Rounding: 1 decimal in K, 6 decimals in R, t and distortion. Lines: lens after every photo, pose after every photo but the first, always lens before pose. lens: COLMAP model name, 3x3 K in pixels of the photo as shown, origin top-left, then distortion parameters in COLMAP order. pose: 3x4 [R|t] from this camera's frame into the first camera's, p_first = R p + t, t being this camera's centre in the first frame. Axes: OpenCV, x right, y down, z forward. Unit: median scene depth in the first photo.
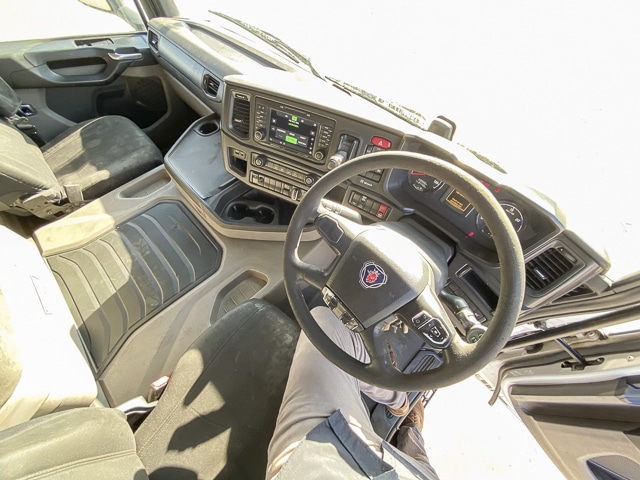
lens RADIAL K [[253.6, 0, 322.6], [0, 253.6, 241.7], [0, 0, 1]] dist [0.002544, 0.000071]
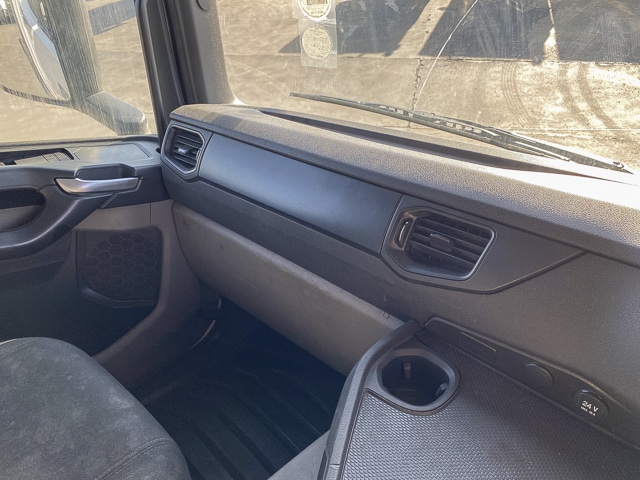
lens RADIAL K [[529.6, 0, 319.7], [0, 529.6, 240.4], [0, 0, 1]] dist [0.036775, 0.003639]
pose [[0.998619, -0.049346, 0.018027, -0.641266], [0.051692, 0.861668, -0.504832, -0.339842], [0.009379, 0.505067, 0.863029, 0.507390]]
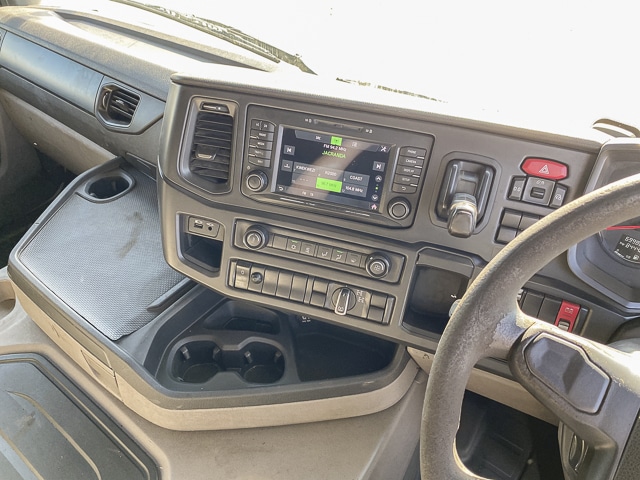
lens RADIAL K [[492.1, 0, 320.1], [0, 492.1, 236.8], [0, 0, 1]] dist [0.031339, -0.028861]
pose [[0.987620, -0.097467, 0.122911, -0.217600], [0.131324, 0.942278, -0.308004, -0.036346], [-0.085796, 0.320332, 0.943412, 0.166878]]
